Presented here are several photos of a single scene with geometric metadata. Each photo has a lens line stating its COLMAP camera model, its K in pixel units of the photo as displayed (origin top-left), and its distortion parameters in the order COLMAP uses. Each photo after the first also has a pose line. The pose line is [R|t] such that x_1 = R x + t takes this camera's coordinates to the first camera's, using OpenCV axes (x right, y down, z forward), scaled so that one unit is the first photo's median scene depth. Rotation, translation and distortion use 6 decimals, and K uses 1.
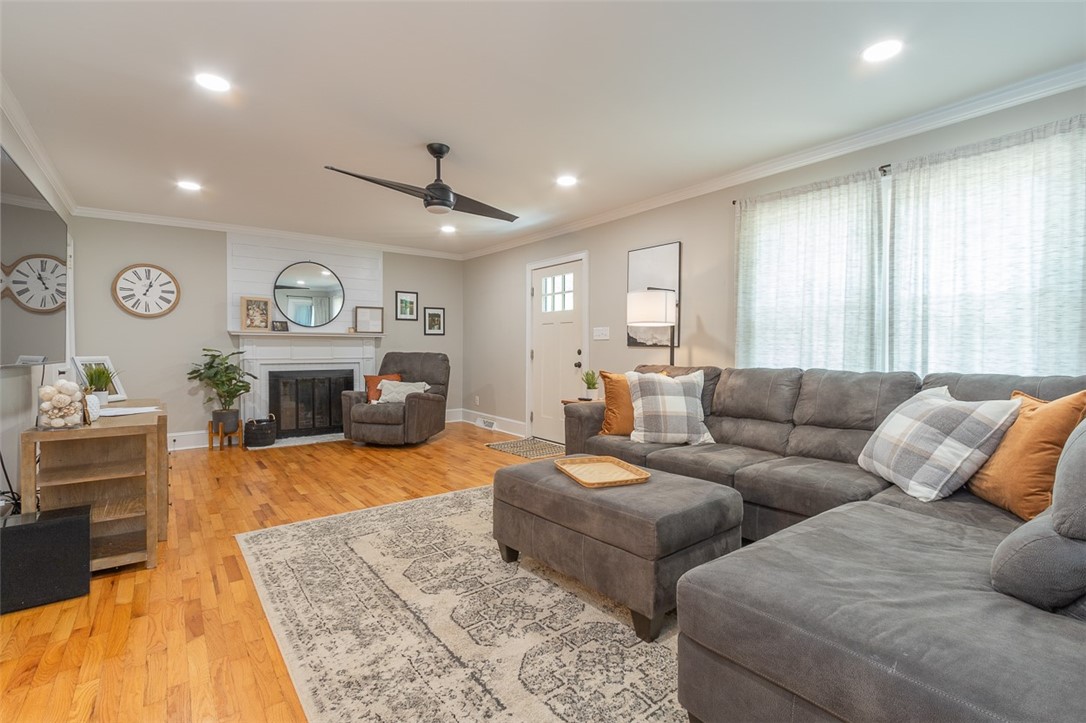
lens RADIAL K [[494.7, 0, 547.5], [0, 494.7, 358.2], [0, 0, 1]] dist [0.001563, -0.000028]
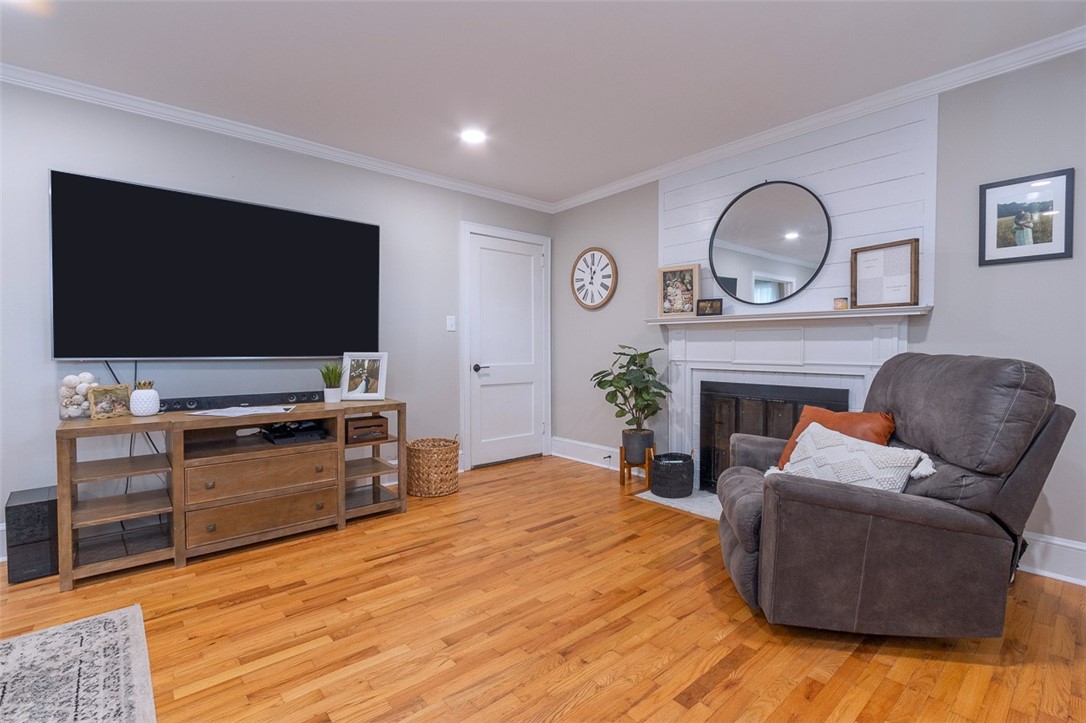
lens RADIAL K [[494.7, 0, 545.9], [0, 494.7, 357.2], [0, 0, 1]] dist [0.001563, -0.000028]
pose [[0.050562, 0.021998, -0.998479, 0.053126], [-0.019607, 0.999587, 0.021030, -0.013412], [0.998528, 0.018513, 0.050973, 0.794982]]
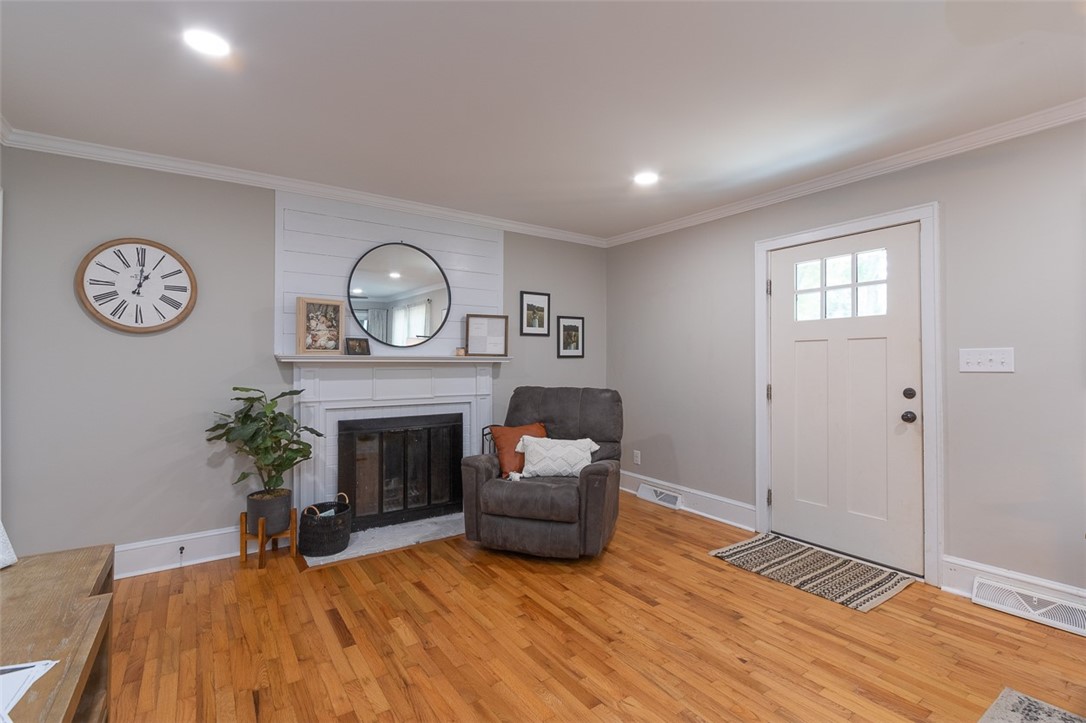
lens RADIAL K [[494.7, 0, 547.1], [0, 494.7, 357.2], [0, 0, 1]] dist [0.001563, -0.000028]
pose [[0.998665, -0.002739, -0.051591, -0.285651], [0.001096, 0.999492, -0.031860, -0.033094], [0.051652, 0.031761, 0.998160, 0.419522]]
